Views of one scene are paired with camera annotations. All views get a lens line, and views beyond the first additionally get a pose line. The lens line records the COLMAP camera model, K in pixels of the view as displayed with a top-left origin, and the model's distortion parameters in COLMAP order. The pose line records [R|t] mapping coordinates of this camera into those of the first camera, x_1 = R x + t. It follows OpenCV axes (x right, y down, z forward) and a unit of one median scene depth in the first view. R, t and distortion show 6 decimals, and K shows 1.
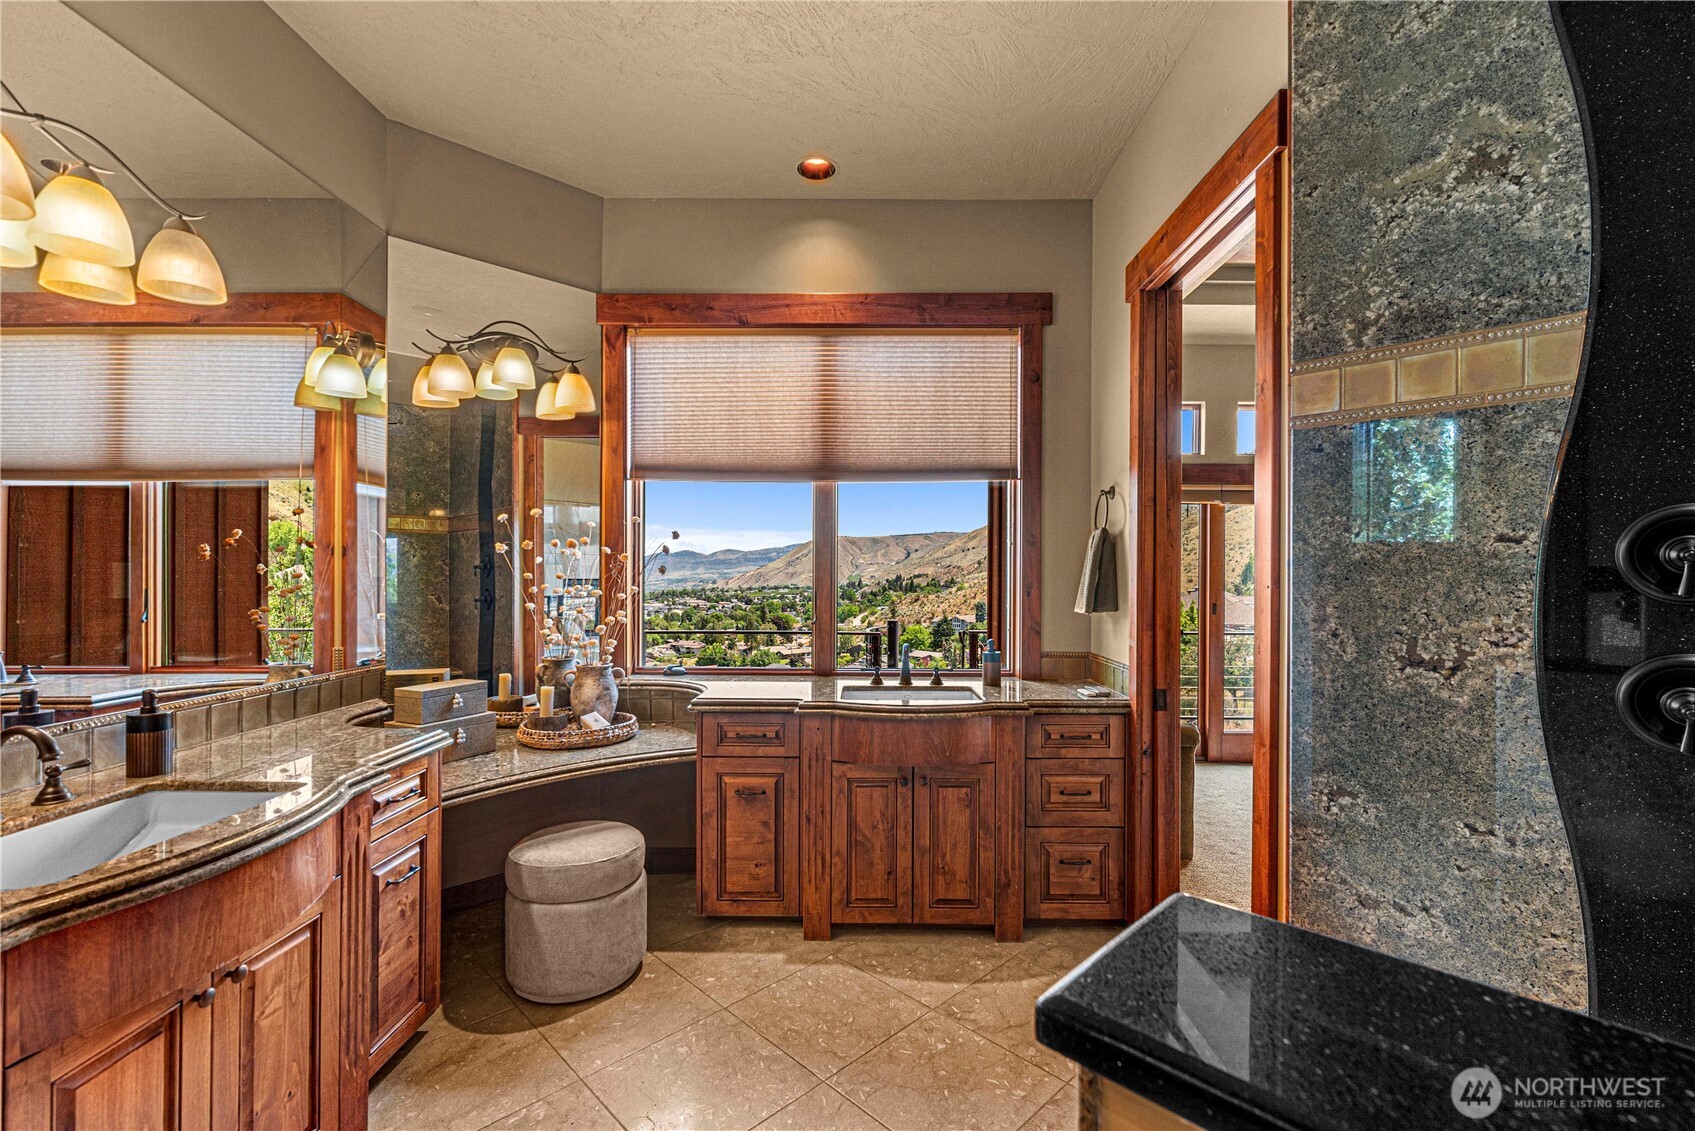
lens RADIAL K [[720.3, 0, 854.5], [0, 720.3, 573.9], [0, 0, 1]] dist [0.001926, -0.000032]
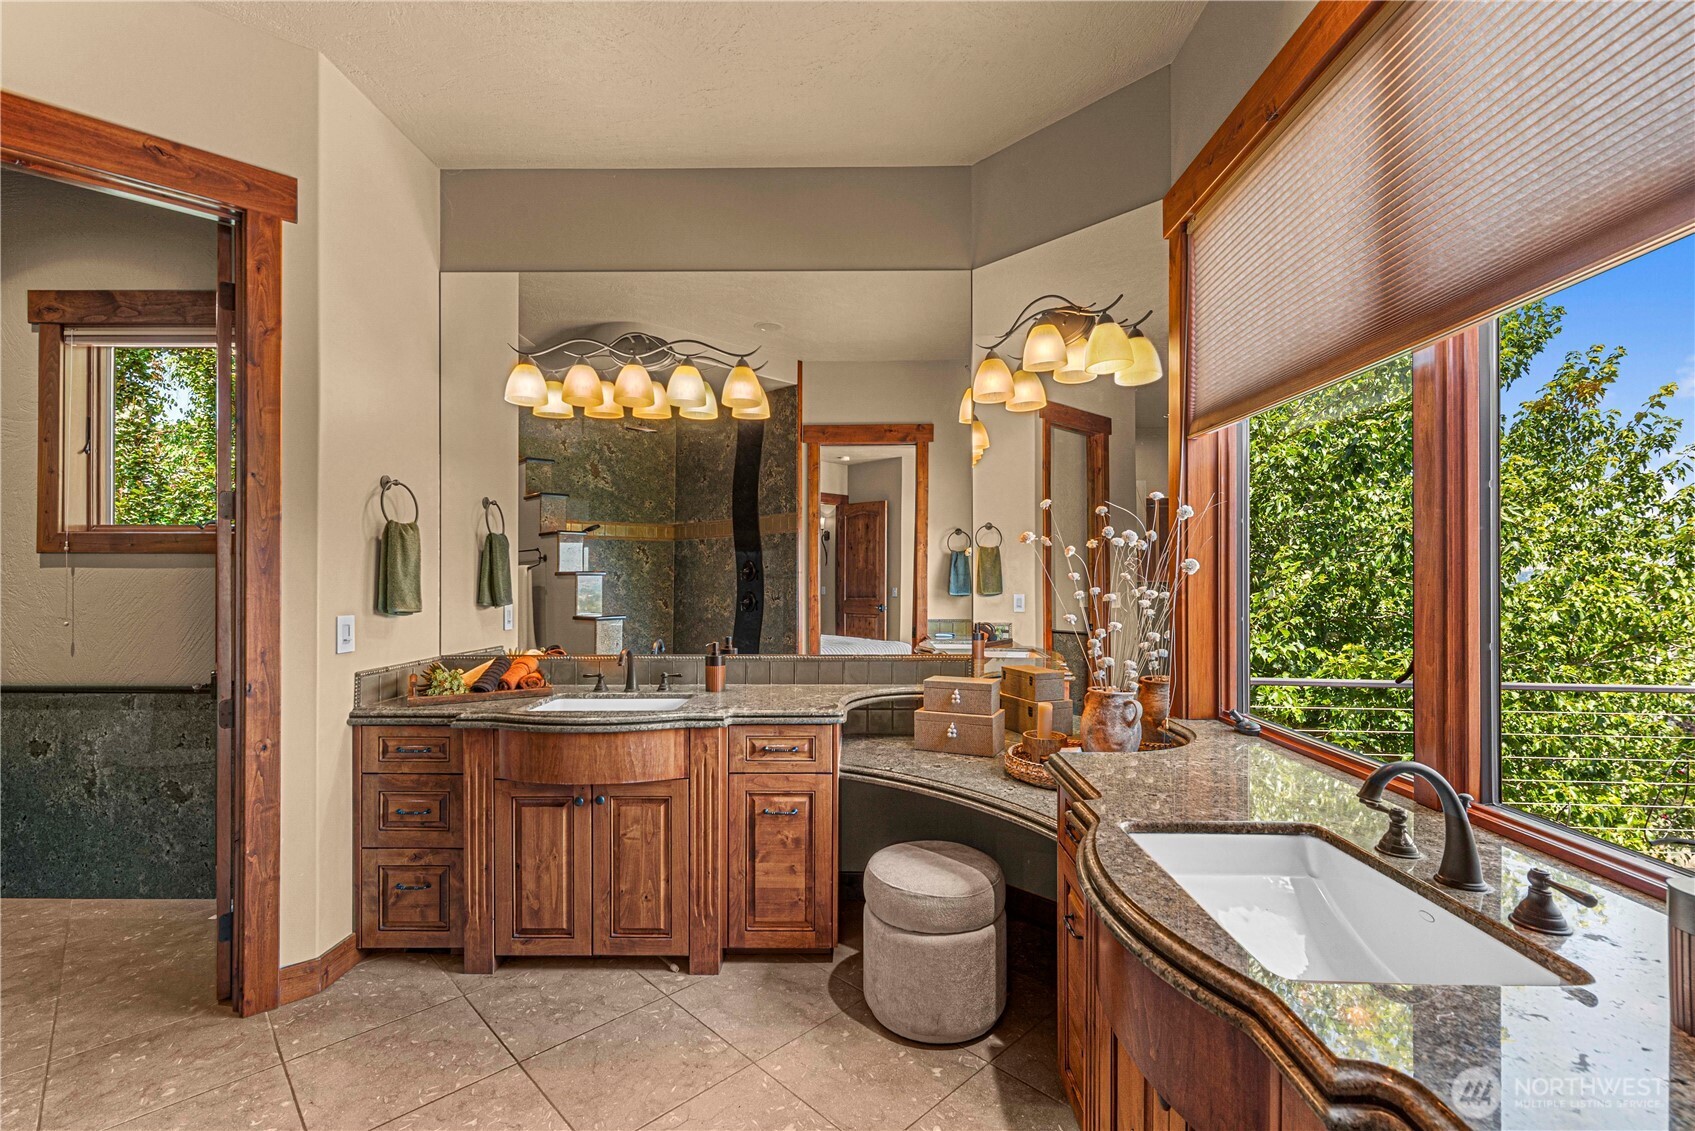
lens RADIAL K [[720.3, 0, 854.5], [0, 720.3, 573.9], [0, 0, 1]] dist [0.001926, -0.000032]
pose [[0.003092, -0.000980, -0.999995, 0.606416], [0.002223, 0.999997, -0.000973, 0.000336], [0.999993, -0.002220, 0.003094, 1.062971]]
